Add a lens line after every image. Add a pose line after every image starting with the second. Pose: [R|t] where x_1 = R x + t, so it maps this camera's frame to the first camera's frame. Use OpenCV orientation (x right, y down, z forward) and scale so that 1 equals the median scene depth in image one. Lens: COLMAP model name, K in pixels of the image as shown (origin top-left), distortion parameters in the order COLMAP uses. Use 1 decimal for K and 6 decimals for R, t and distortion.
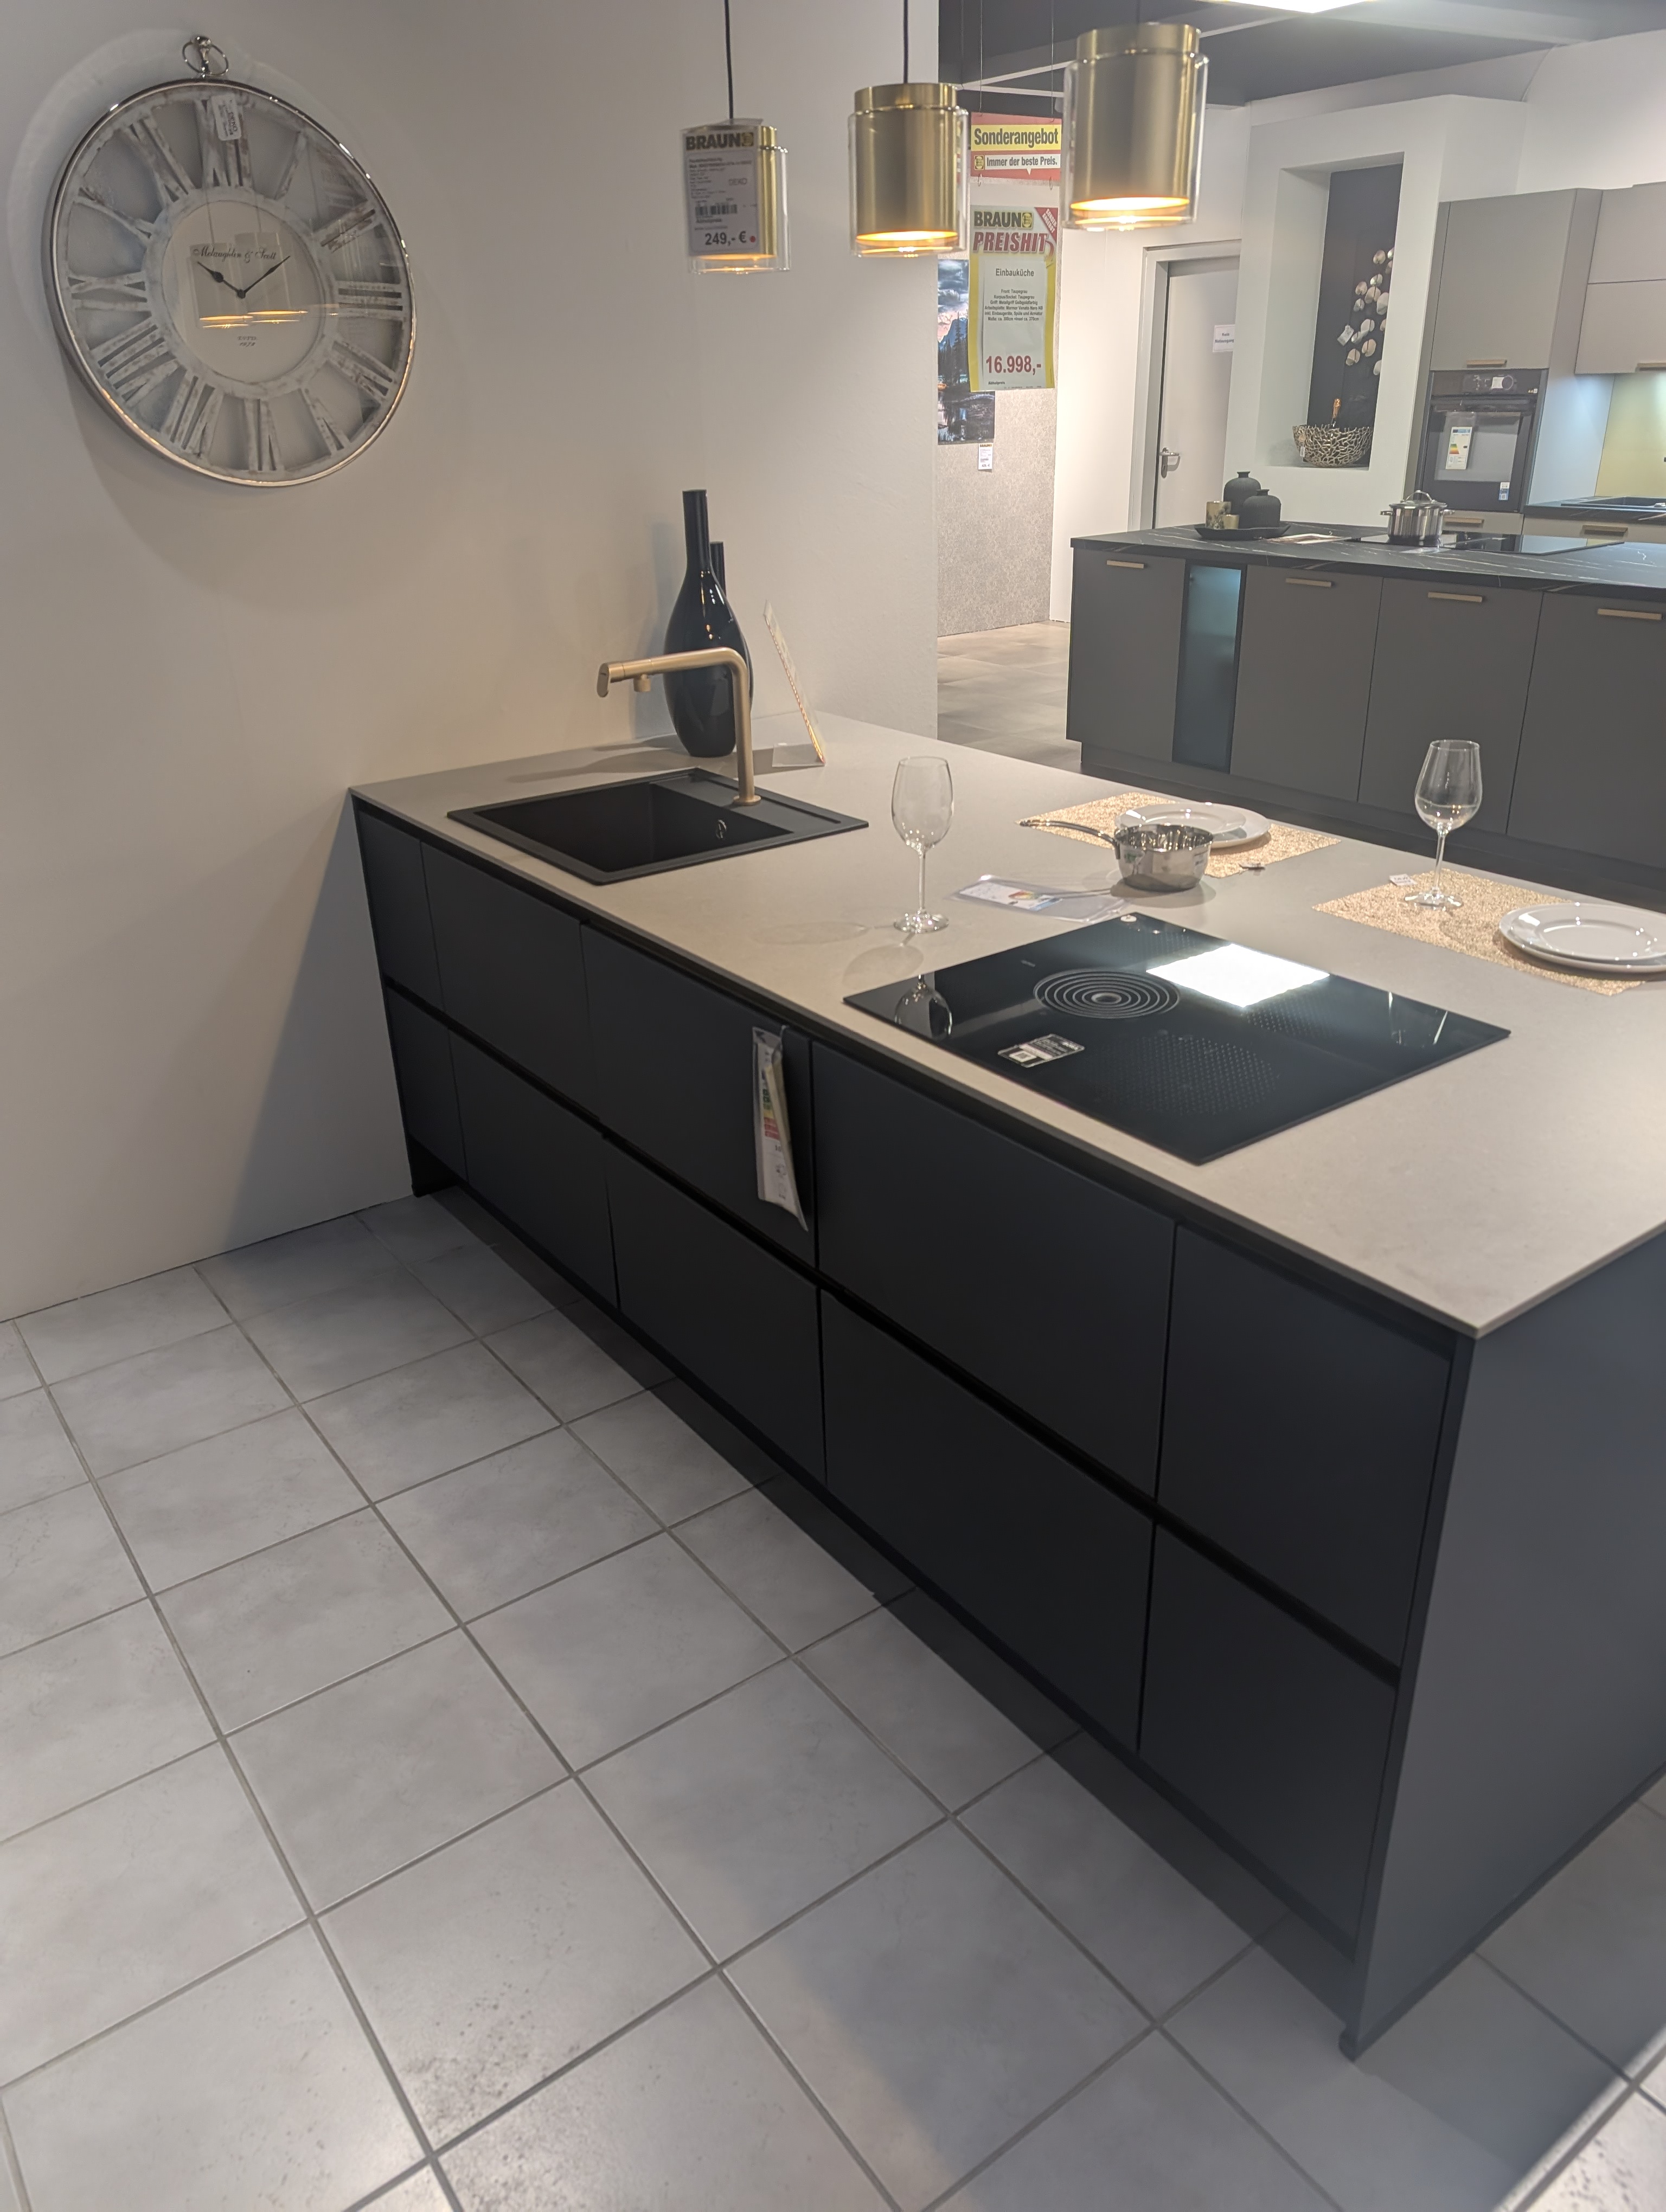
lens RADIAL K [[1580.0, 0, 838.1], [0, 1580.0, 1112.7], [0, 0, 1]] dist [0.003254, -0.017631]
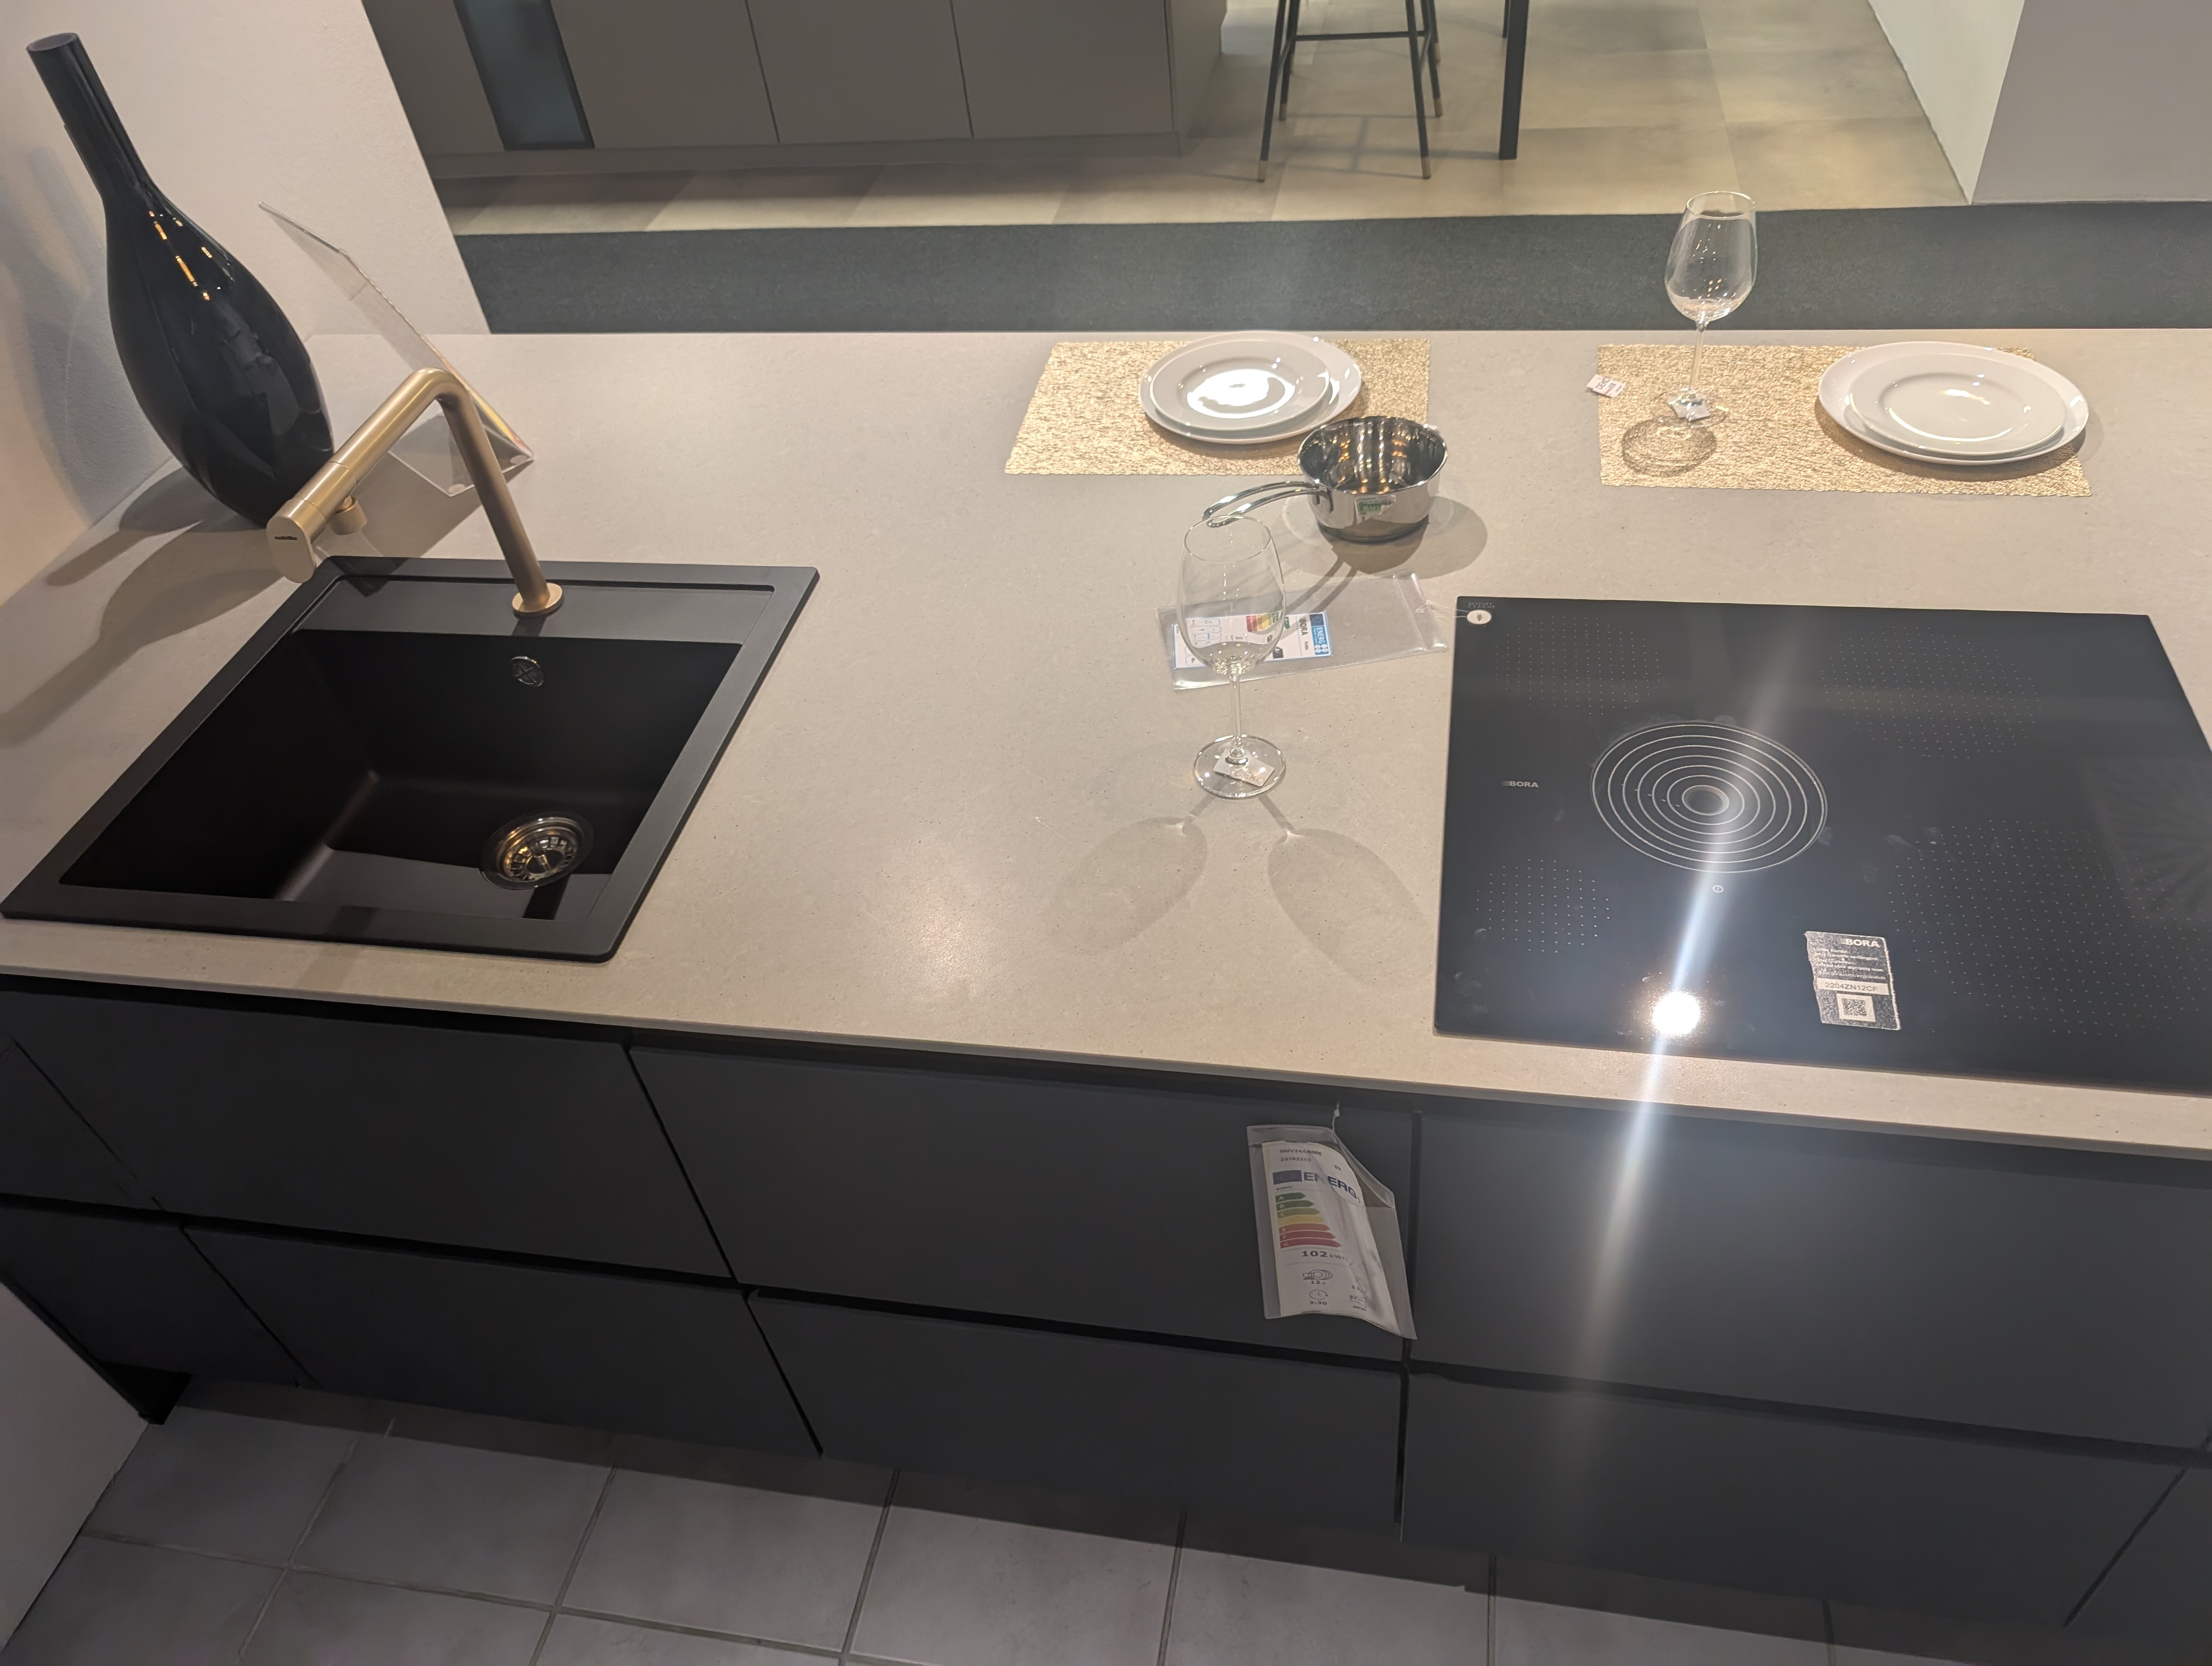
lens RADIAL K [[1580.0, 0, 1116.7], [0, 1580.0, 823.1], [0, 0, 1]] dist [0.003254, -0.017631]
pose [[0.721246, -0.497811, 0.481652, -0.266046], [0.349844, 0.861936, 0.366982, -0.322797], [-0.597841, -0.096181, 0.795824, 0.531145]]
